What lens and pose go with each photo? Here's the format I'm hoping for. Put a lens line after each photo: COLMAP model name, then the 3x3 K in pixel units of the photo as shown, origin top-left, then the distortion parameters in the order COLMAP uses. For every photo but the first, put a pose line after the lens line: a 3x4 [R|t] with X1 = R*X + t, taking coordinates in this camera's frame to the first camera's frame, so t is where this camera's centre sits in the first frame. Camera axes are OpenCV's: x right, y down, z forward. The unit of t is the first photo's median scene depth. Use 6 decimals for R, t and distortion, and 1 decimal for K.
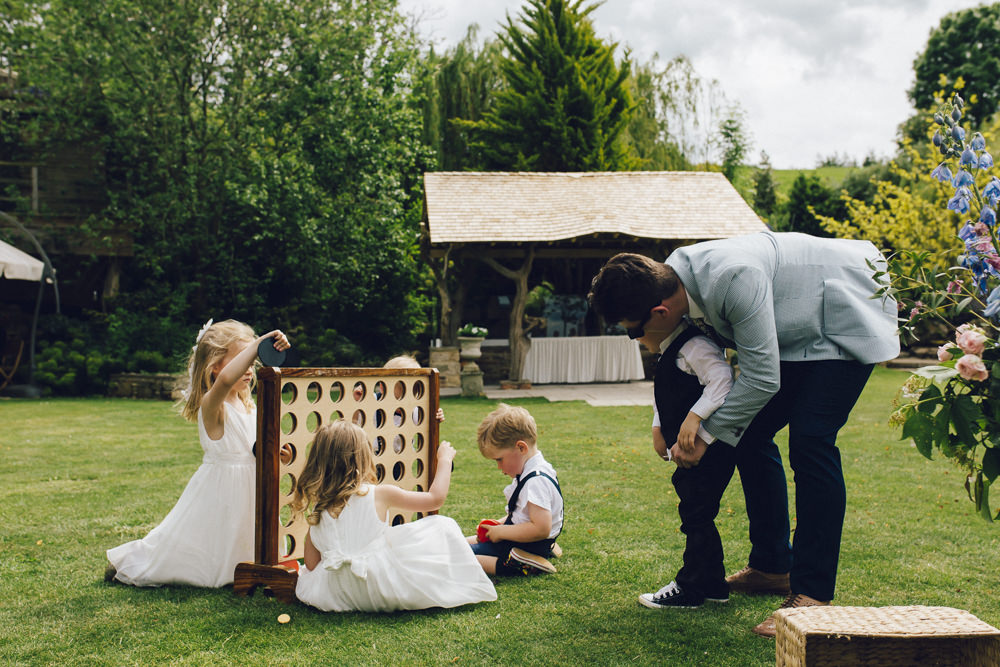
lens RADIAL K [[1118.0, 0, 500.0], [0, 1118.0, 333.5], [0, 0, 1]] dist [-0.007479, 0.012537]
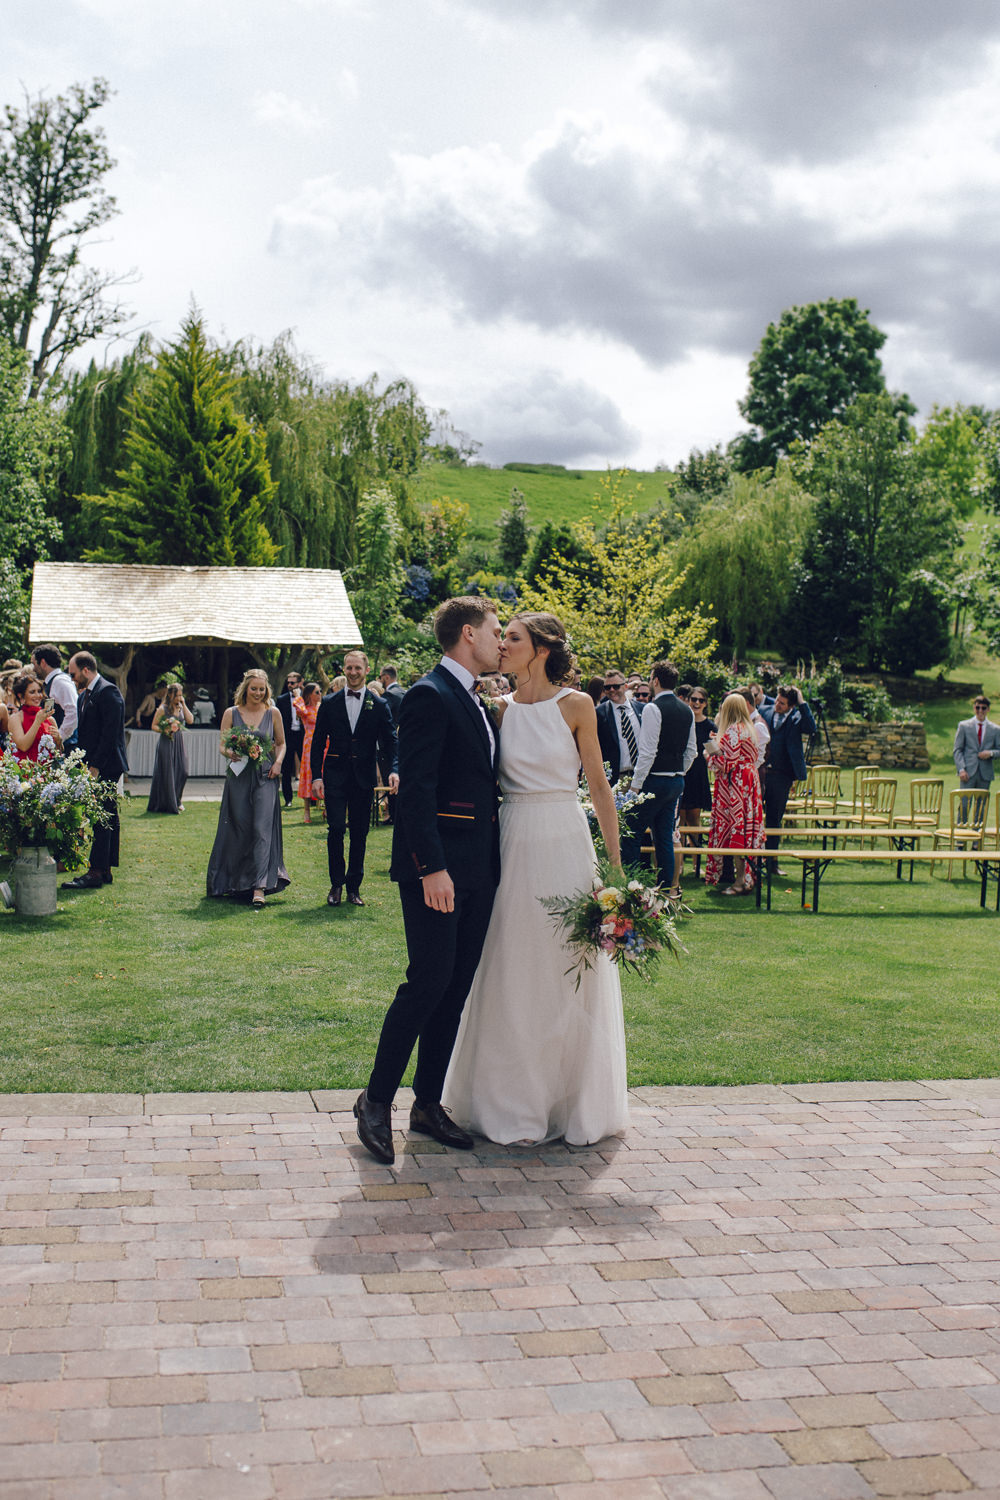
lens RADIAL K [[1677.0, 0, 444.6], [0, 1677.0, 650.2], [0, 0, 1]] dist [-0.007479, 0.012537]
pose [[0.993695, 0.031506, 0.107601, 0.121700], [-0.029508, 0.999362, -0.020111, -0.040965], [-0.108166, 0.016810, 0.993991, -0.465614]]
